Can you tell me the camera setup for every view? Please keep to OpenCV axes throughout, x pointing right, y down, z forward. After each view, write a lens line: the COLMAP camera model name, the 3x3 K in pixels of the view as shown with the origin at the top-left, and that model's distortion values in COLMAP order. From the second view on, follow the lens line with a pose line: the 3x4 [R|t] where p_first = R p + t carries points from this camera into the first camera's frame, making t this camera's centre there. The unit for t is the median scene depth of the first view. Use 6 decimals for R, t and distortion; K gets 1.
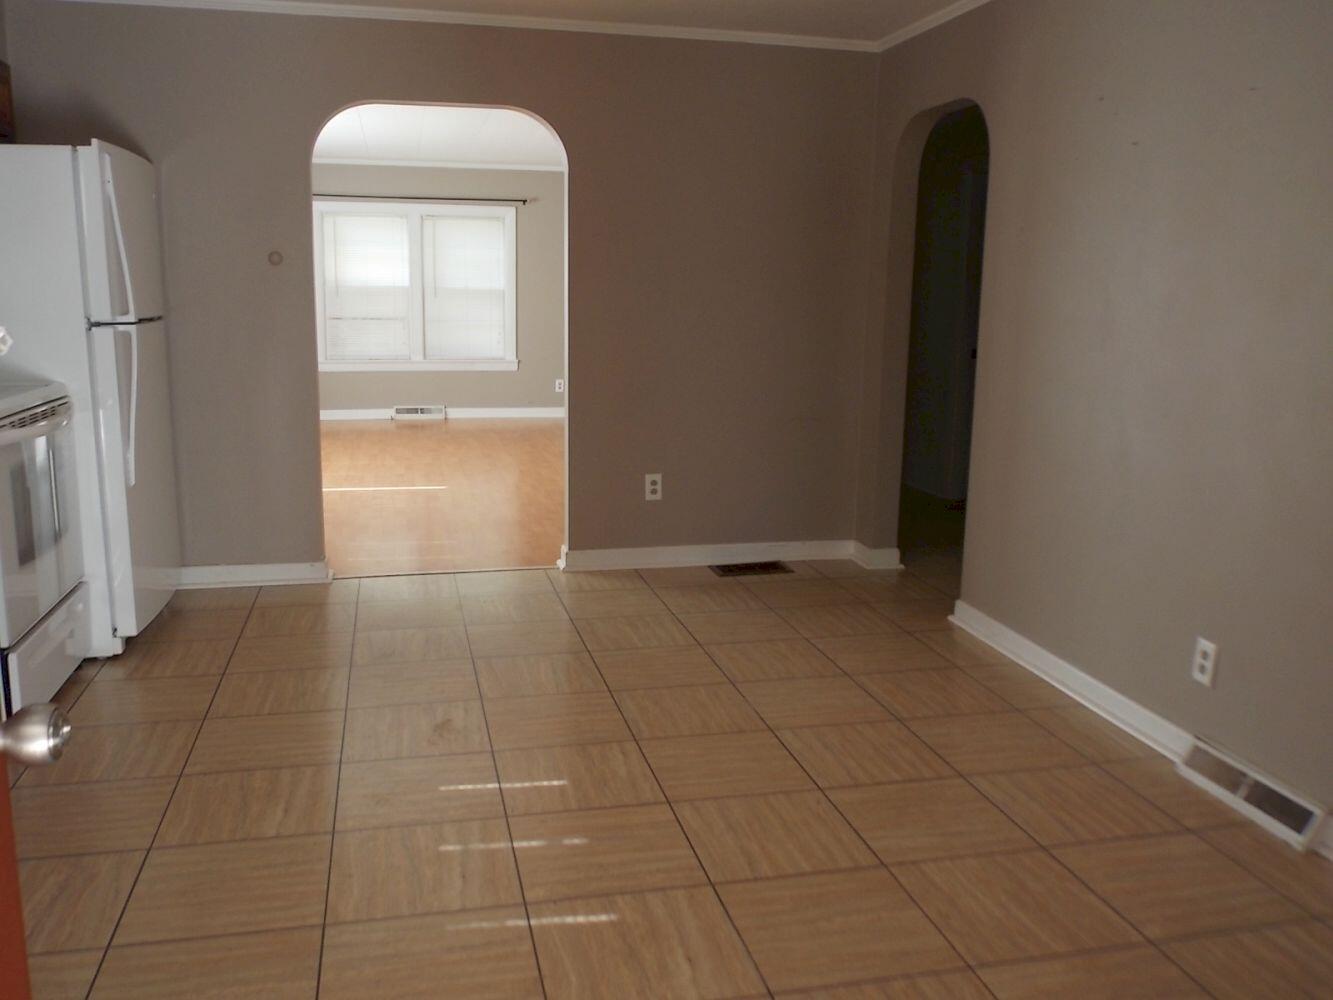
lens RADIAL K [[1124.6, 0, 666.5], [0, 1124.6, 500.0], [0, 0, 1]] dist [-0.052295, -0.002885]
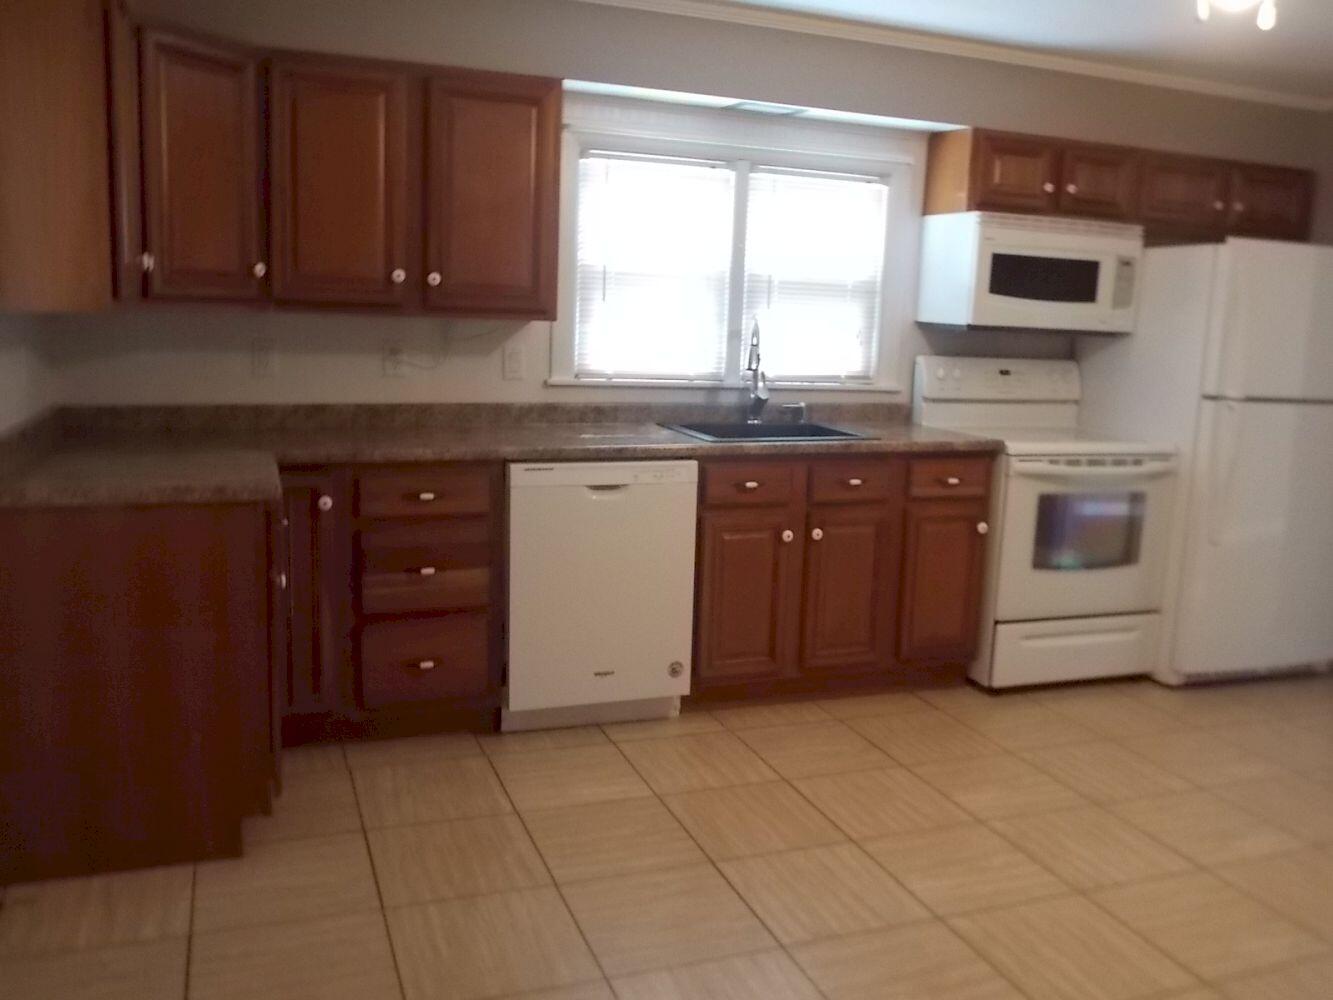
lens RADIAL K [[1124.6, 0, 666.5], [0, 1124.6, 500.0], [0, 0, 1]] dist [-0.052295, -0.002885]
pose [[0.116185, 0.161781, -0.979963, 0.649718], [-0.222454, 0.965819, 0.133072, -0.098496], [0.967996, 0.202535, 0.148202, 0.361121]]
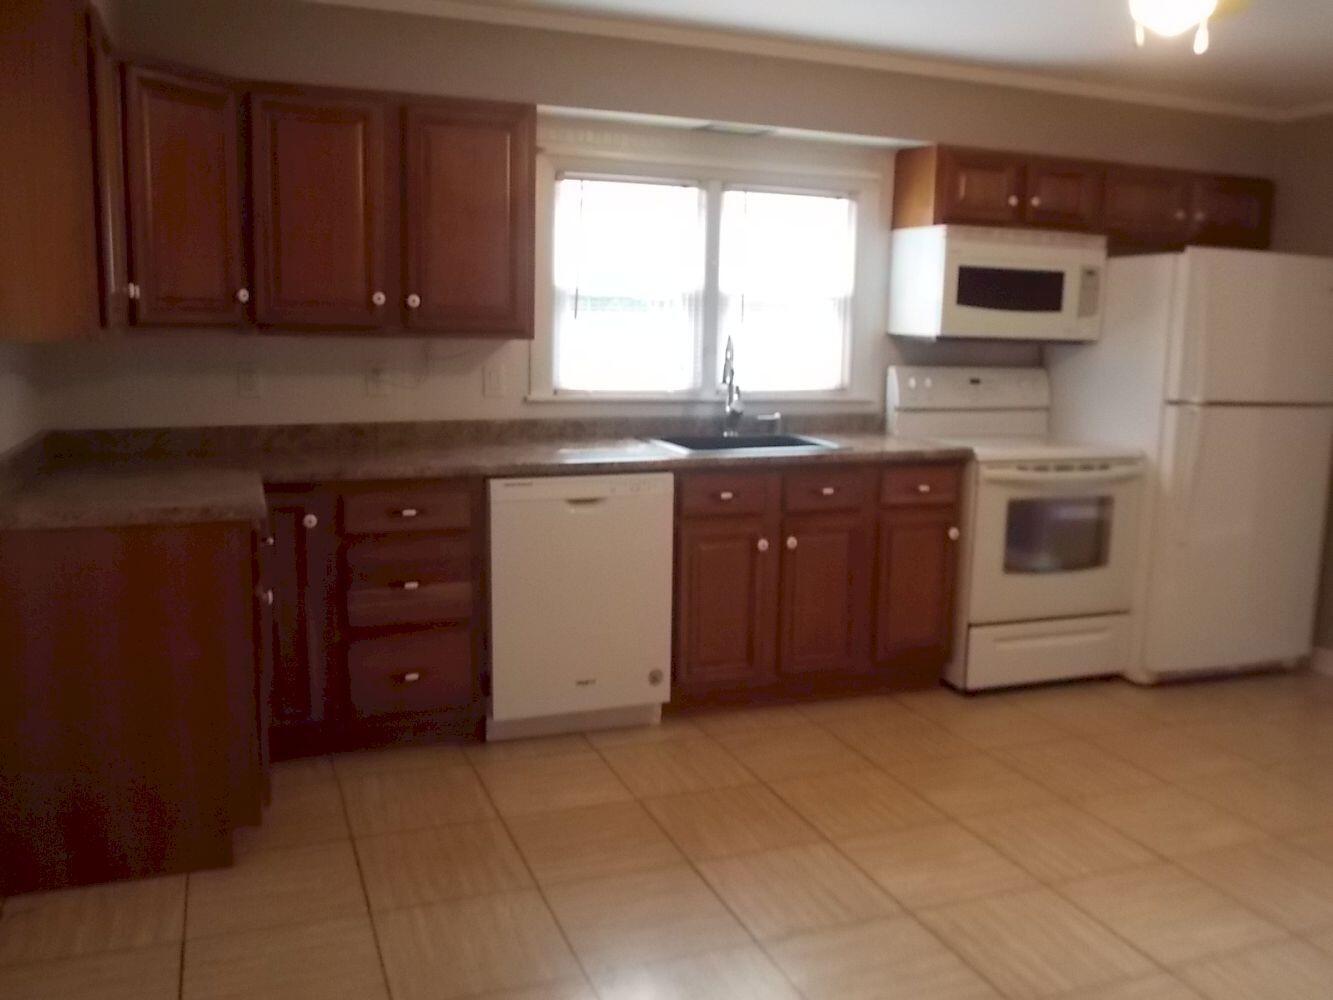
lens RADIAL K [[1124.6, 0, 666.5], [0, 1124.6, 500.0], [0, 0, 1]] dist [-0.052295, -0.002885]
pose [[0.126298, 0.150119, -0.980568, 0.682467], [-0.206379, 0.970831, 0.122046, -0.107078], [0.970287, 0.186955, 0.153595, 0.371357]]
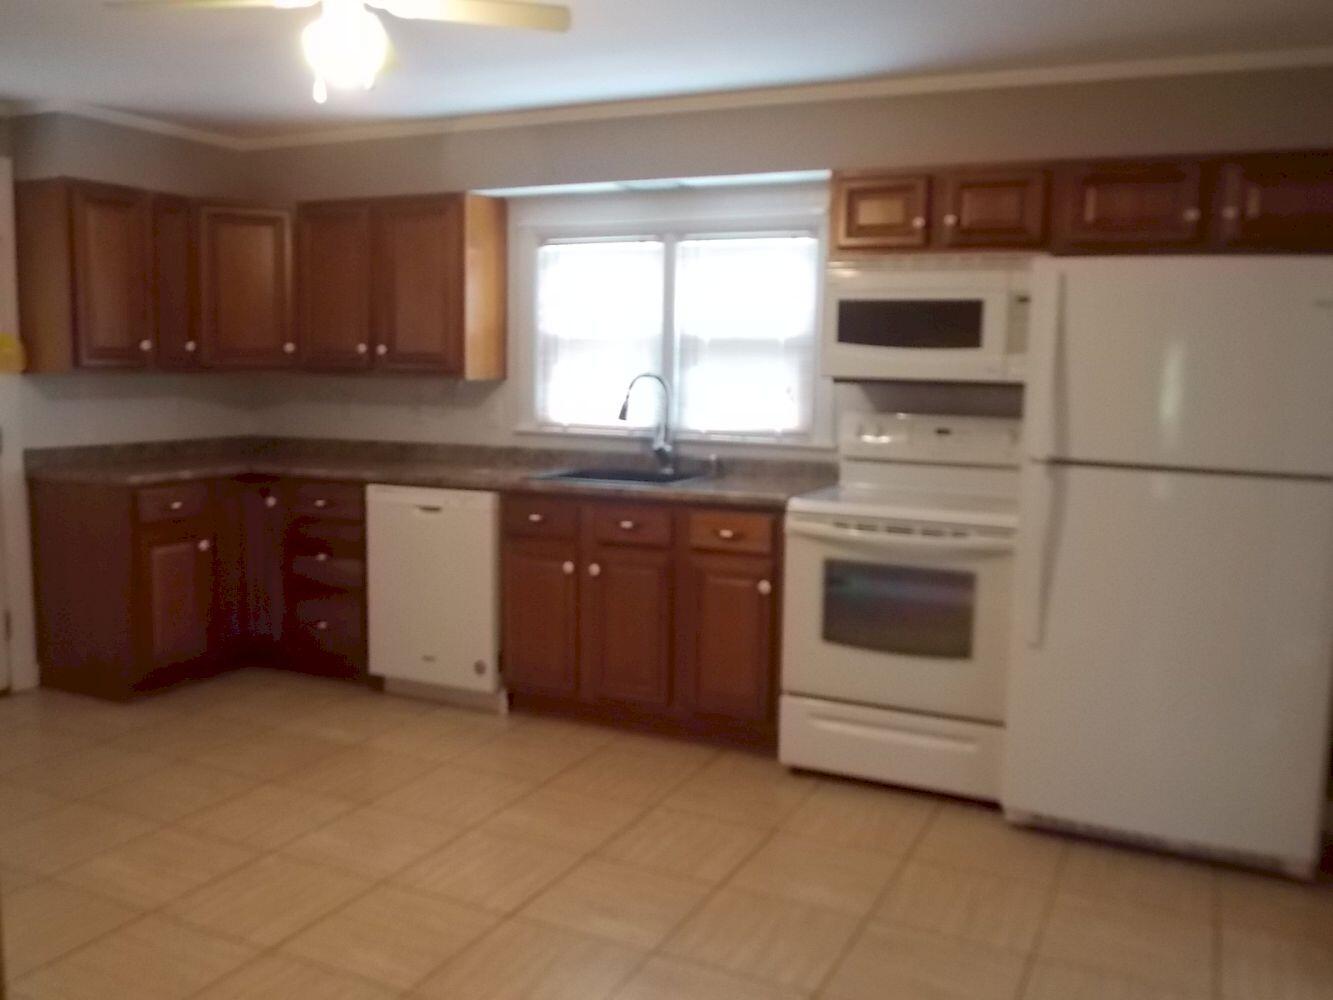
lens RADIAL K [[1124.6, 0, 666.5], [0, 1124.6, 500.0], [0, 0, 1]] dist [-0.052295, -0.002885]
pose [[-0.624238, 0.069676, -0.778121, 0.447253], [-0.170152, 0.959978, 0.222462, -0.326613], [0.762480, 0.271269, -0.587400, 1.540079]]
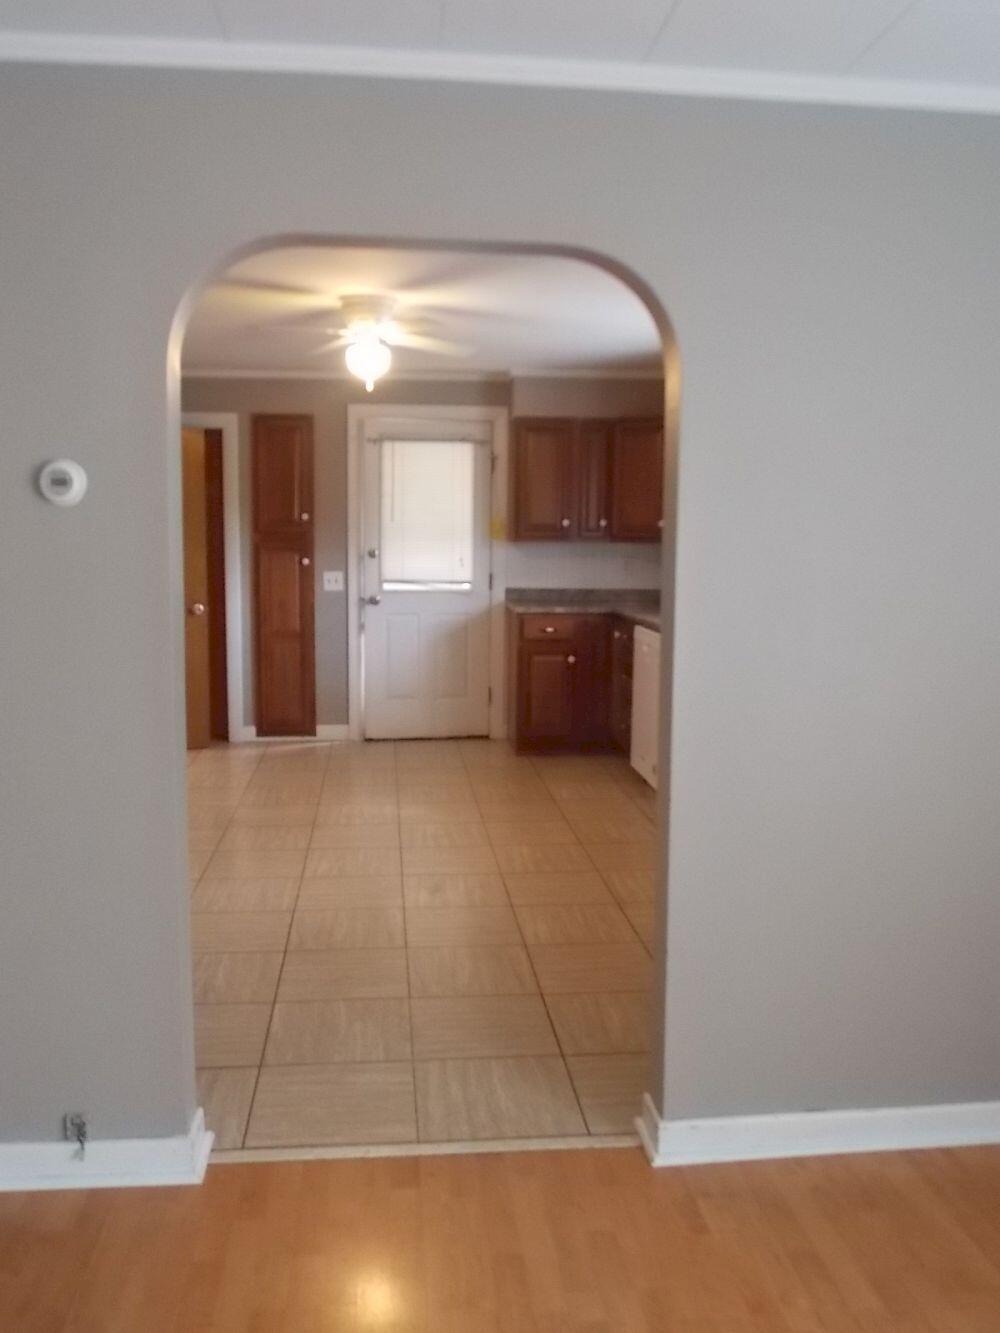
lens RADIAL K [[1076.7, 0, 476.5], [0, 1076.7, 662.3], [0, 0, 1]] dist [0.001706, -0.001228]
pose [[-0.988613, -0.041947, 0.144518, -0.444299], [0.004858, 0.950966, 0.309258, -0.480280], [-0.150404, 0.306438, -0.939933, 2.224900]]
